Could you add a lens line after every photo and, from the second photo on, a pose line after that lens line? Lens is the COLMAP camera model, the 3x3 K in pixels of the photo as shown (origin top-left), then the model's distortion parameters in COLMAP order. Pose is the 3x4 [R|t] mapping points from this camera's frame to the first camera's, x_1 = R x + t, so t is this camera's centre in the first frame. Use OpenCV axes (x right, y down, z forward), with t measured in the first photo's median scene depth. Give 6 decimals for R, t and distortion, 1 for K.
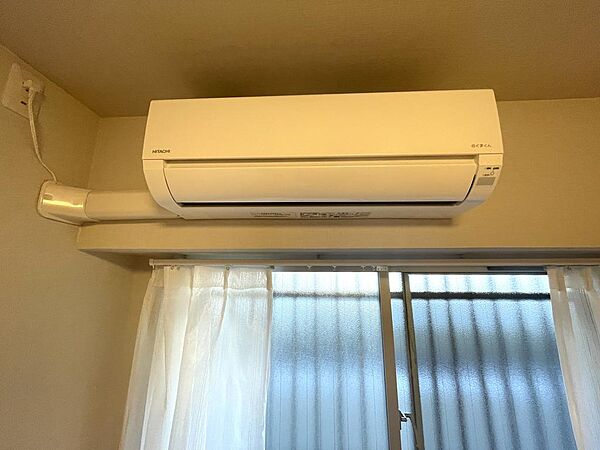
lens RADIAL K [[243.2, 0, 300.0], [0, 243.2, 225.0], [0, 0, 1]] dist [-0.002319, 0.000078]
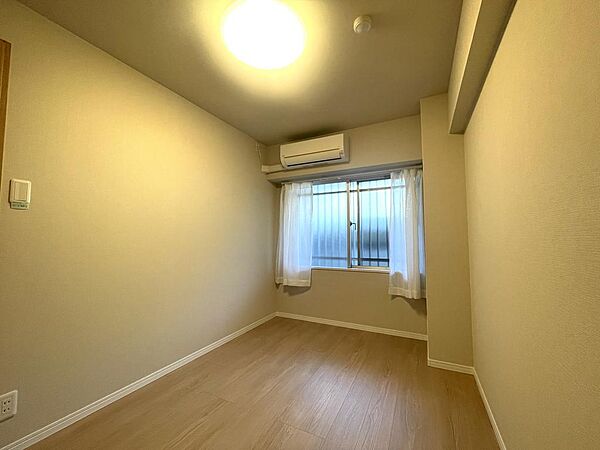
lens RADIAL K [[243.2, 0, 300.0], [0, 243.2, 225.0], [0, 0, 1]] dist [-0.002319, 0.000078]
pose [[0.913109, -0.022651, -0.407087, 1.305774], [0.073973, 0.991088, 0.110778, 0.434001], [0.400950, -0.131266, 0.906647, -2.676330]]
